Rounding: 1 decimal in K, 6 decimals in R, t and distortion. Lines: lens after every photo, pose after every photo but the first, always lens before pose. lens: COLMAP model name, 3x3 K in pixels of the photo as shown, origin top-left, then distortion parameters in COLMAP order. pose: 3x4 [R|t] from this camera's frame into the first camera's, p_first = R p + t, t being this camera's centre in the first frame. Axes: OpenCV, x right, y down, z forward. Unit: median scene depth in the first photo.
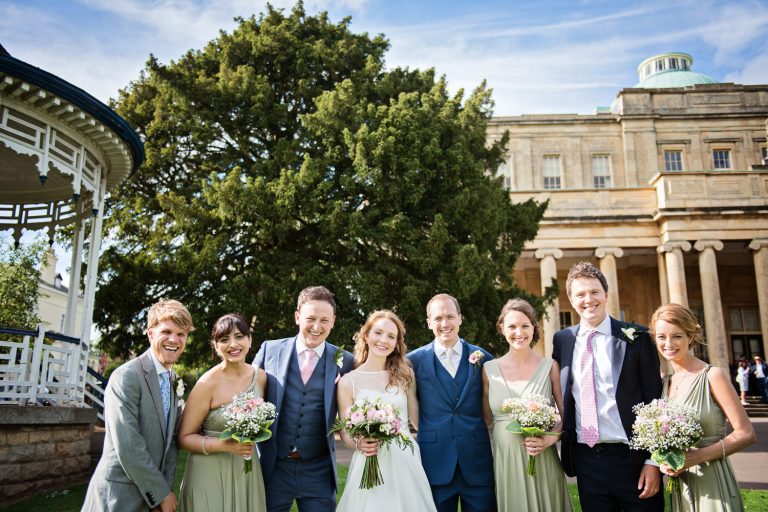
lens RADIAL K [[612.6, 0, 384.0], [0, 612.6, 256.0], [0, 0, 1]] dist [-0.010594, -0.003023]
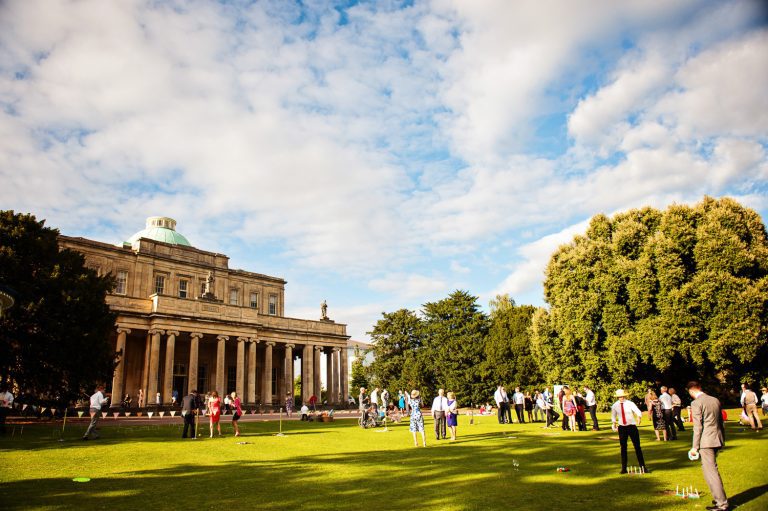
lens RADIAL K [[612.6, 0, 384.0], [0, 612.6, 255.5], [0, 0, 1]] dist [-0.010594, -0.003023]
pose [[0.625203, 0.185513, 0.758094, -0.532085], [-0.132948, 0.982458, -0.130774, -0.082982], [-0.769055, -0.019026, 0.638899, -0.720292]]
